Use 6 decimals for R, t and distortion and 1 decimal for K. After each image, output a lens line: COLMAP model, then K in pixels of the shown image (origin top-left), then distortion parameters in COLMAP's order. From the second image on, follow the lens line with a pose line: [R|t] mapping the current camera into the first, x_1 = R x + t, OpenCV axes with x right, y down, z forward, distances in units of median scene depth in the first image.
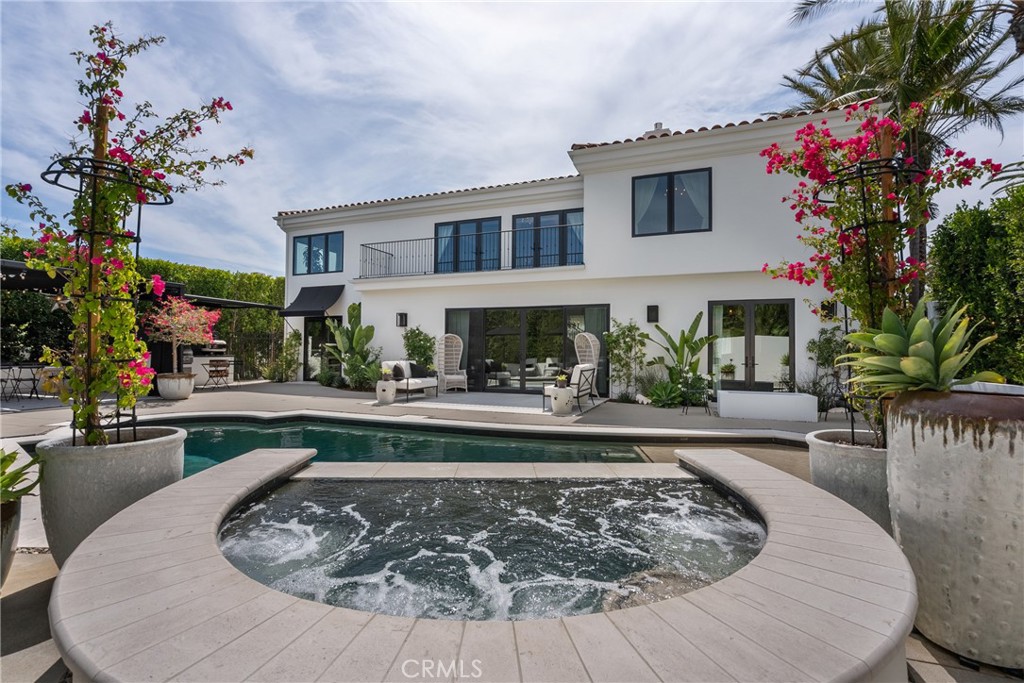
lens RADIAL K [[471.0, 0, 508.7], [0, 471.0, 338.0], [0, 0, 1]] dist [0.003878, 0.001600]
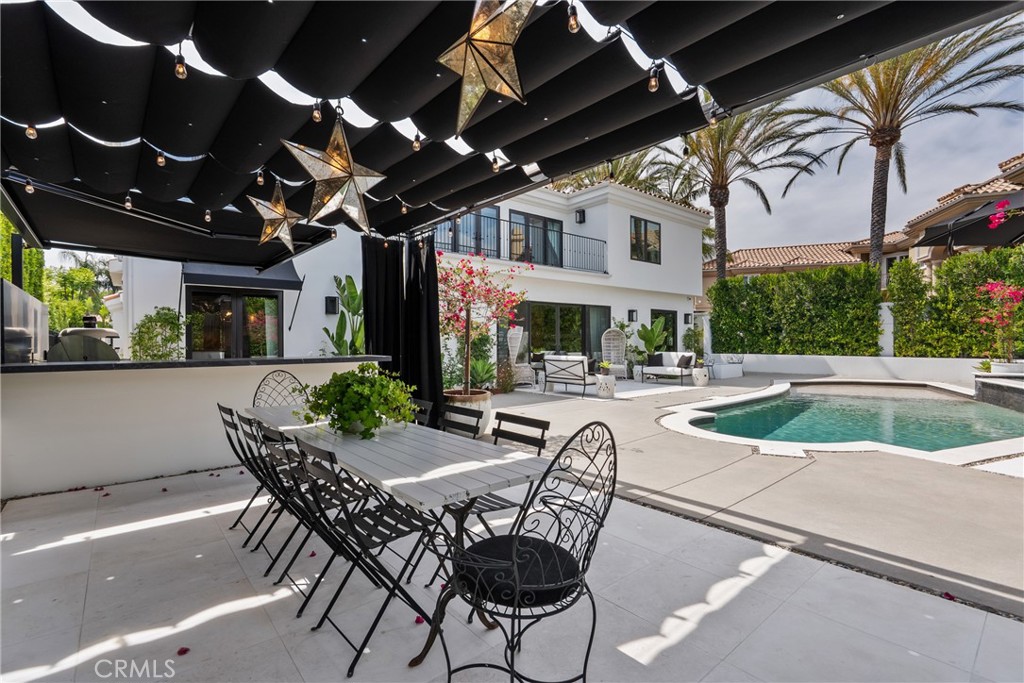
lens RADIAL K [[471.0, 0, 508.7], [0, 471.0, 338.0], [0, 0, 1]] dist [0.003878, 0.001600]
pose [[0.479583, 0.004468, 0.877485, -0.897628], [-0.044706, 0.998813, 0.019348, 0.002054], [-0.876357, -0.048508, 0.479213, 0.498379]]
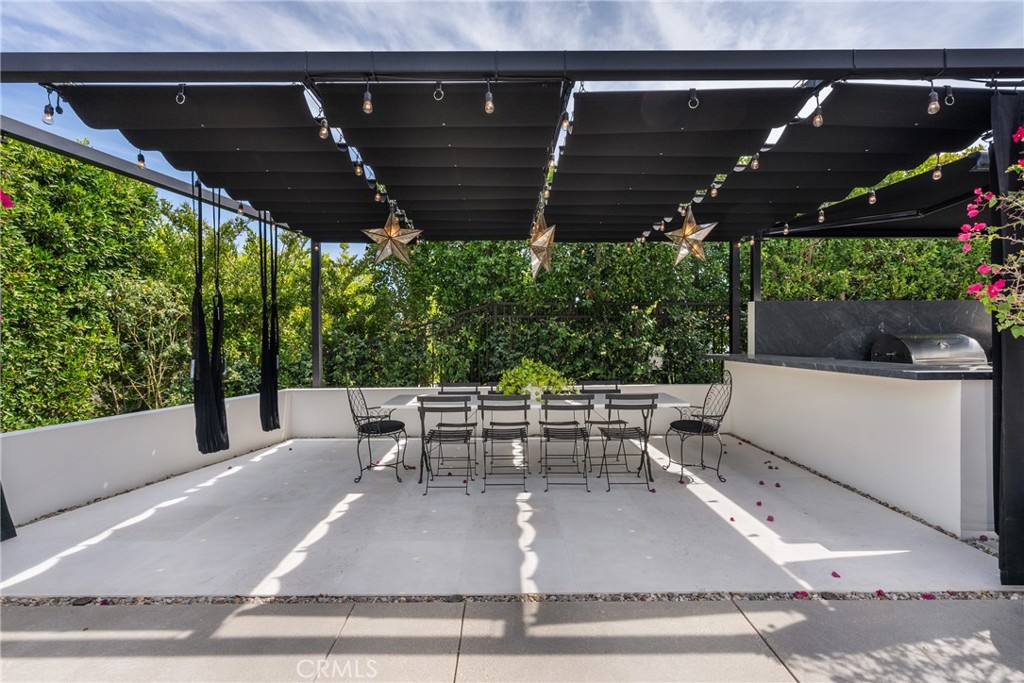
lens RADIAL K [[471.0, 0, 508.7], [0, 471.0, 338.0], [0, 0, 1]] dist [0.003878, 0.001600]
pose [[0.356229, -0.000782, -0.934398, -0.447997], [0.034136, 0.999343, 0.012177, -0.001724], [0.933775, -0.036235, 0.356022, 0.516539]]
